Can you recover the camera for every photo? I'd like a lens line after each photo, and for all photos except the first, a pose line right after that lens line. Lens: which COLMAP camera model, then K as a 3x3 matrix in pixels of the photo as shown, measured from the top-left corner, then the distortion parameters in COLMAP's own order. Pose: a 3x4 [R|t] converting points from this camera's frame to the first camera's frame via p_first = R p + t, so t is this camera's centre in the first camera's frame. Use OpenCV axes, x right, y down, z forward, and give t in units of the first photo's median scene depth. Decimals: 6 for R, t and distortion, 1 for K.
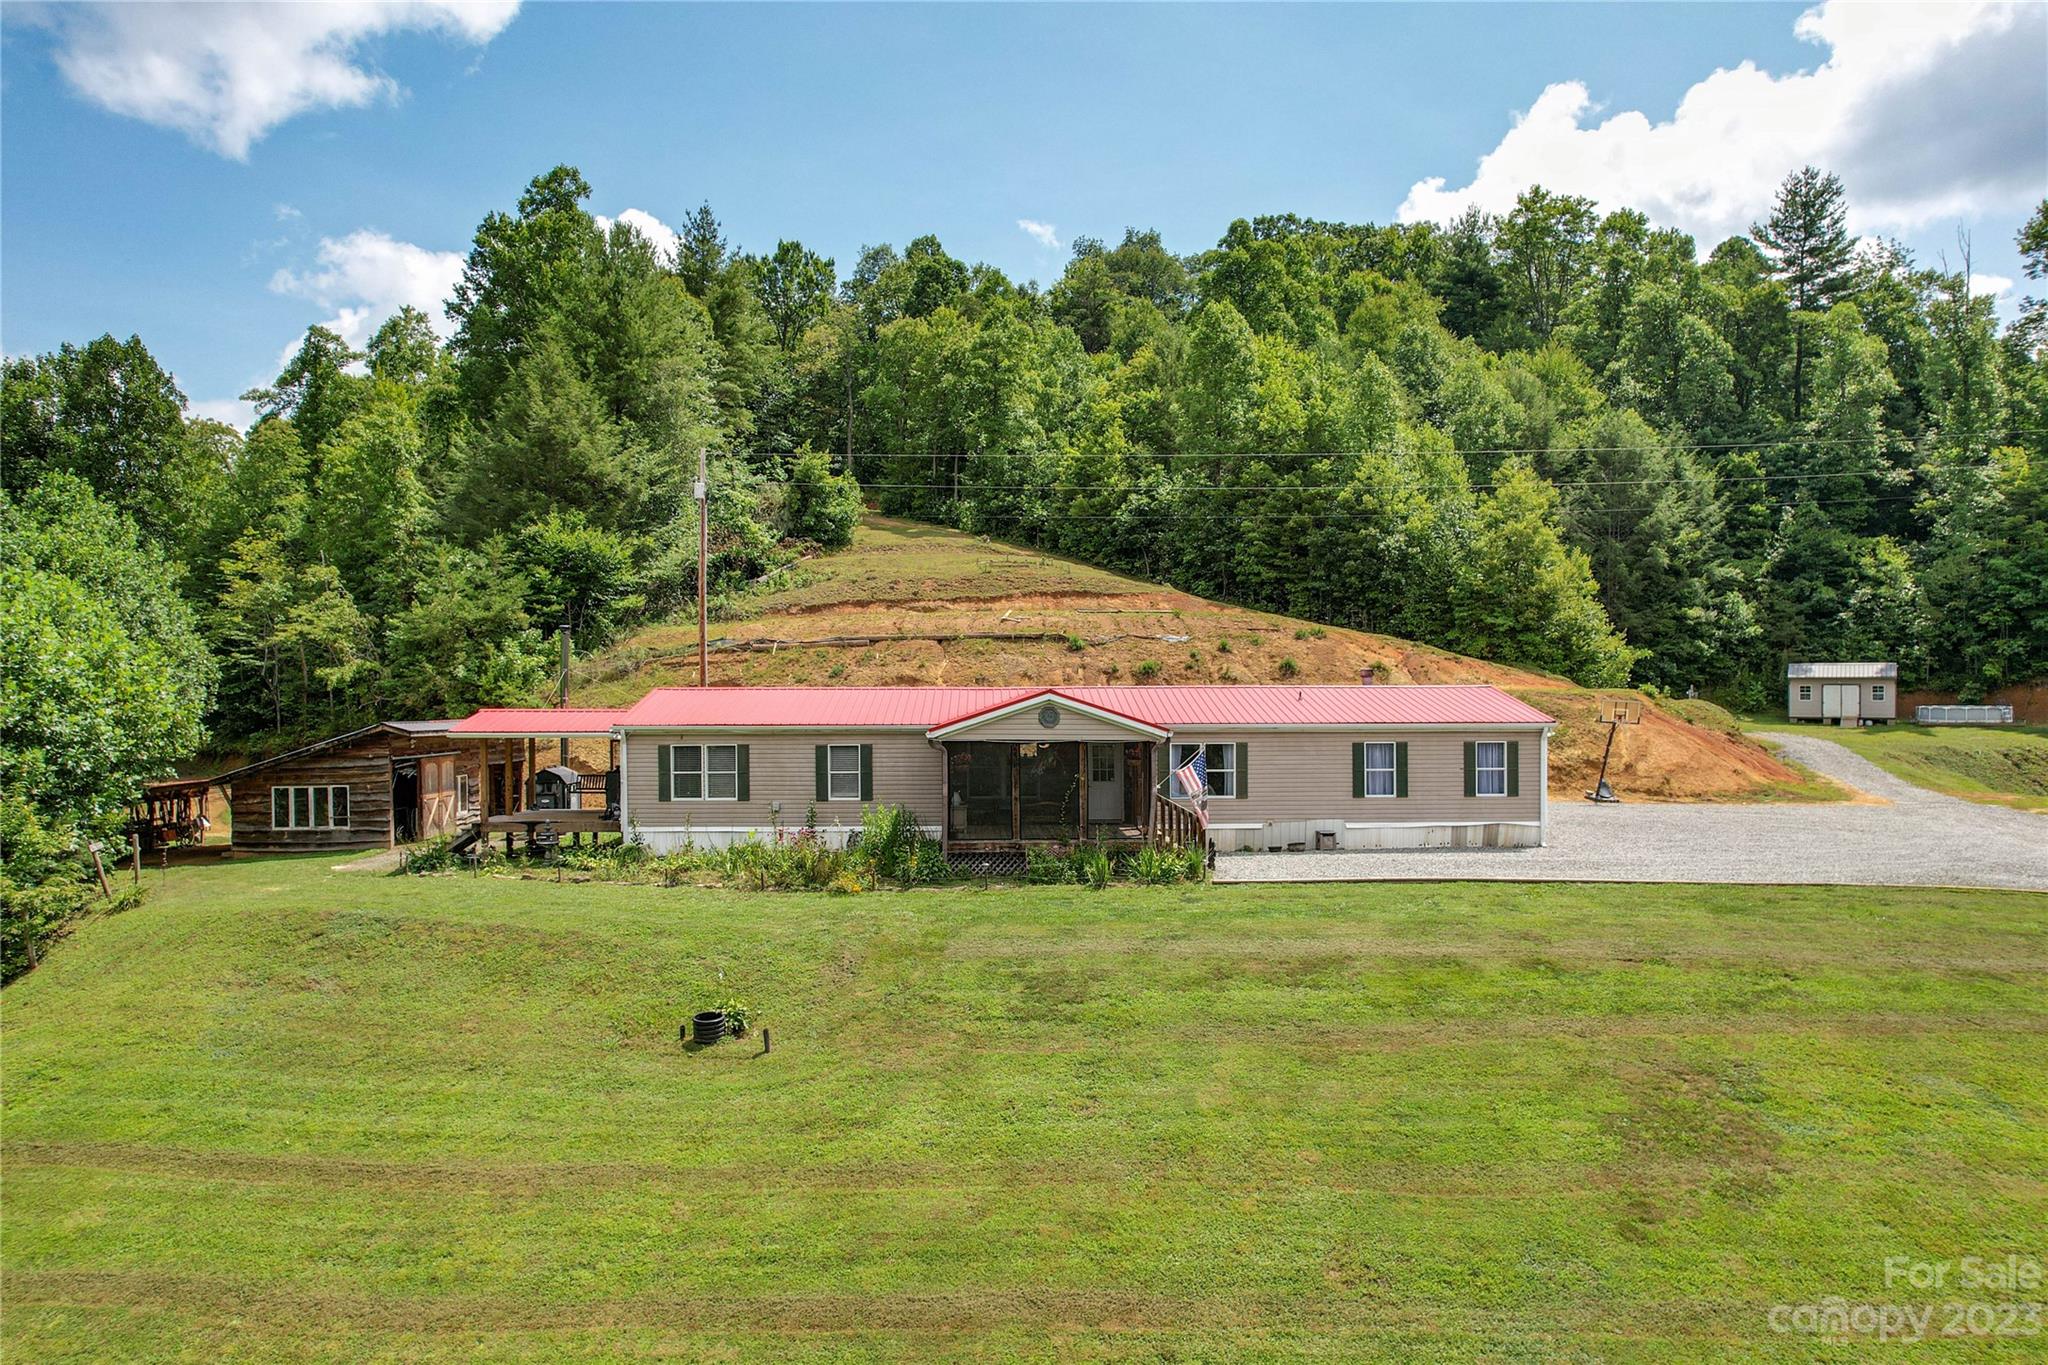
lens RADIAL K [[1312.5, 0, 1024.0], [0, 1312.5, 682.5], [0, 0, 1]] dist [-0.067733, 0.059905]
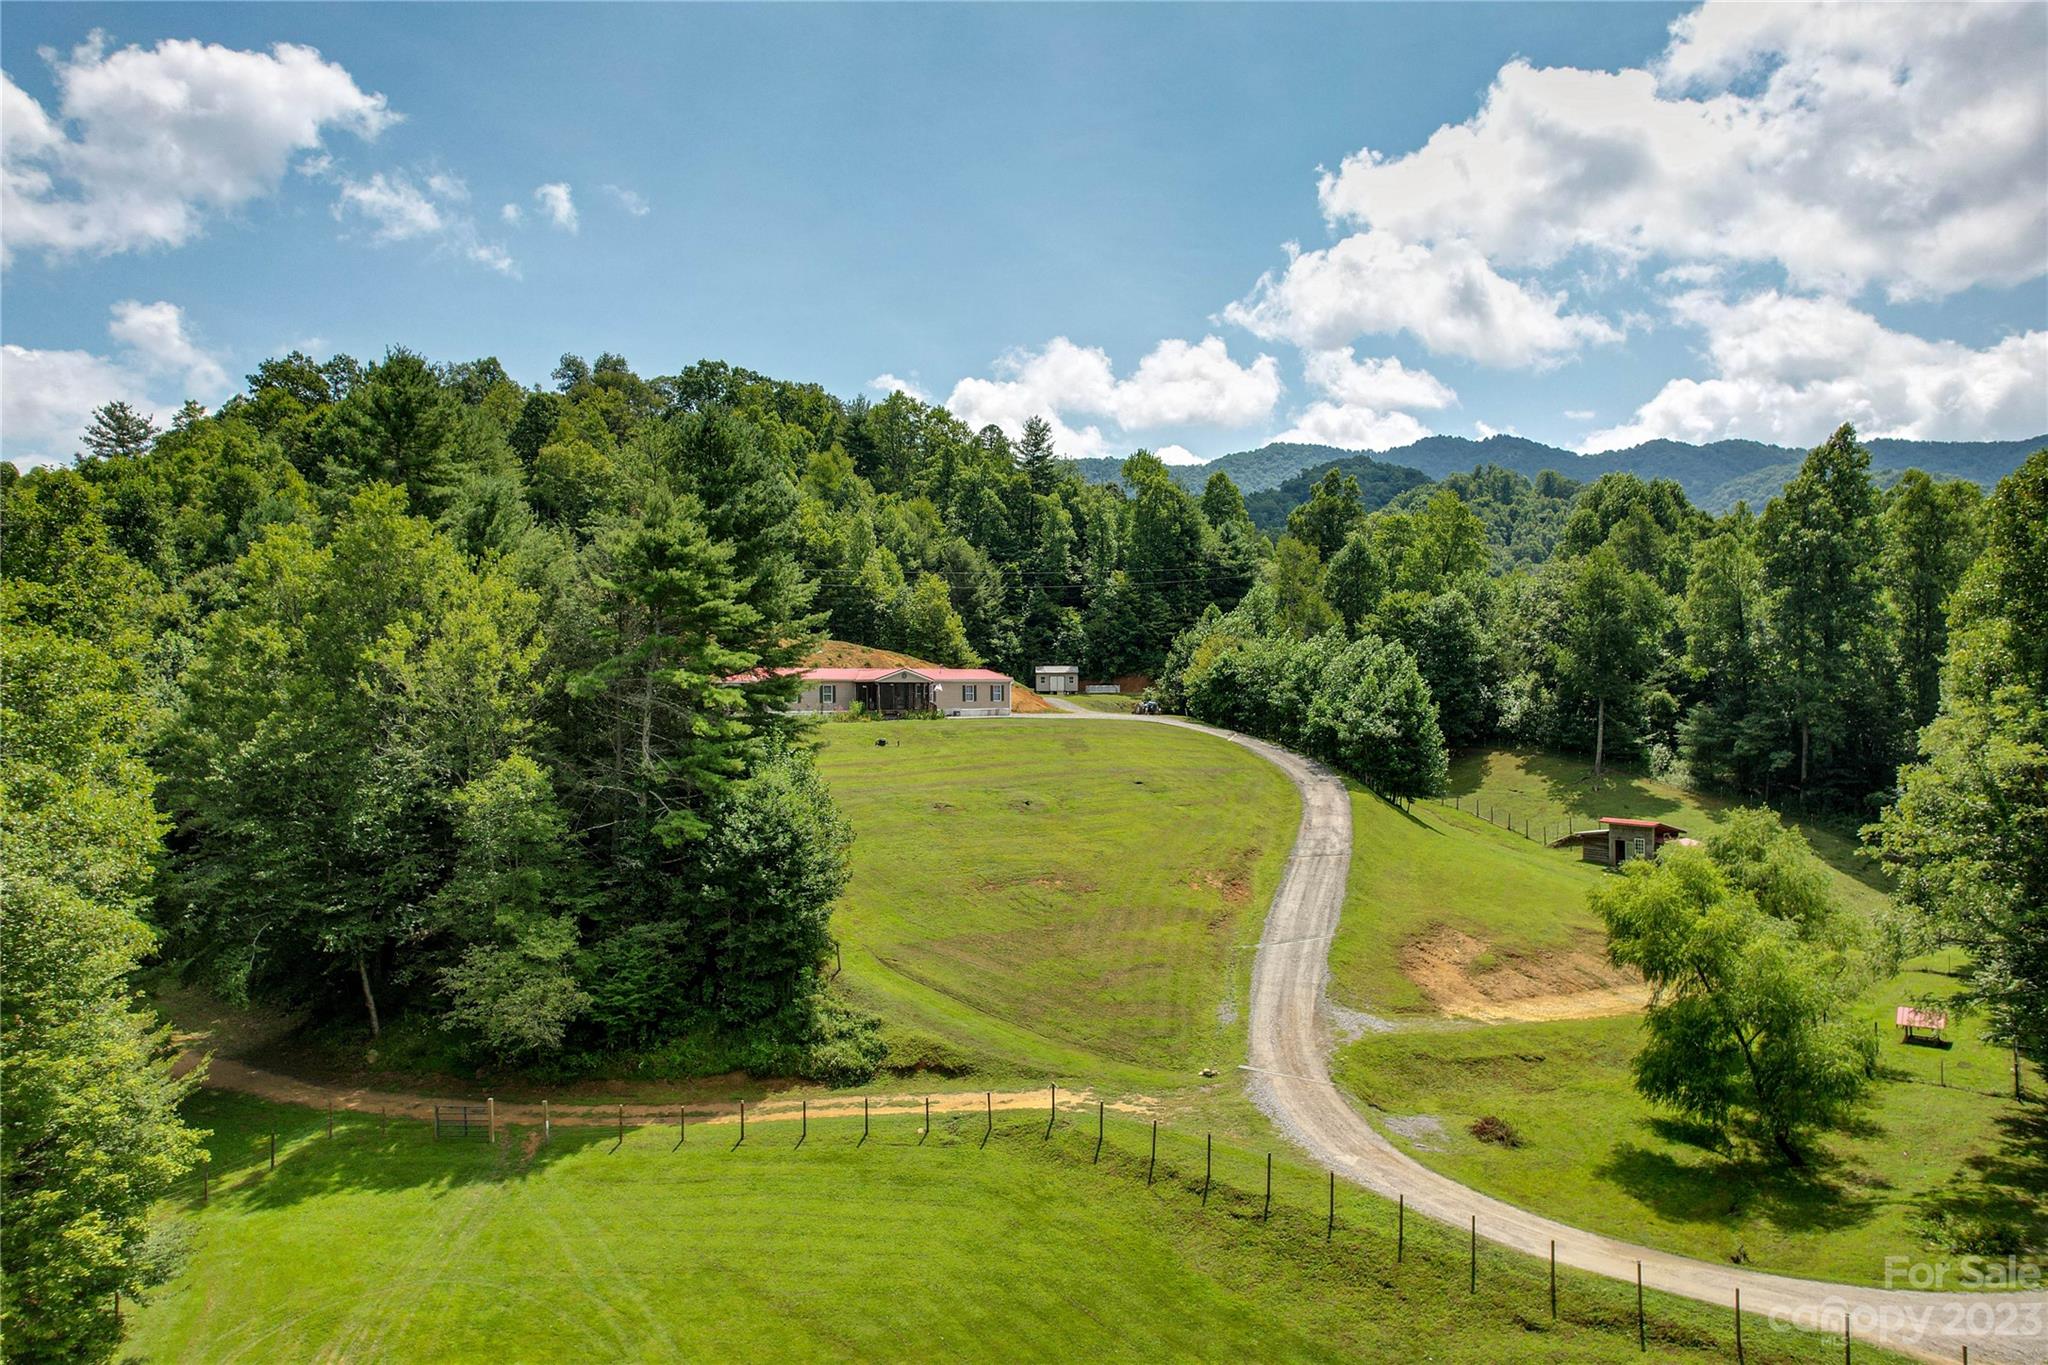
lens RADIAL K [[1312.5, 0, 1024.0], [0, 1312.5, 682.5], [0, 0, 1]] dist [-0.067733, 0.059905]
pose [[0.835025, 0.001890, 0.550209, -0.574891], [0.001250, 0.999985, -0.005332, 0.021914], [-0.550211, 0.005140, 0.835010, -0.747176]]
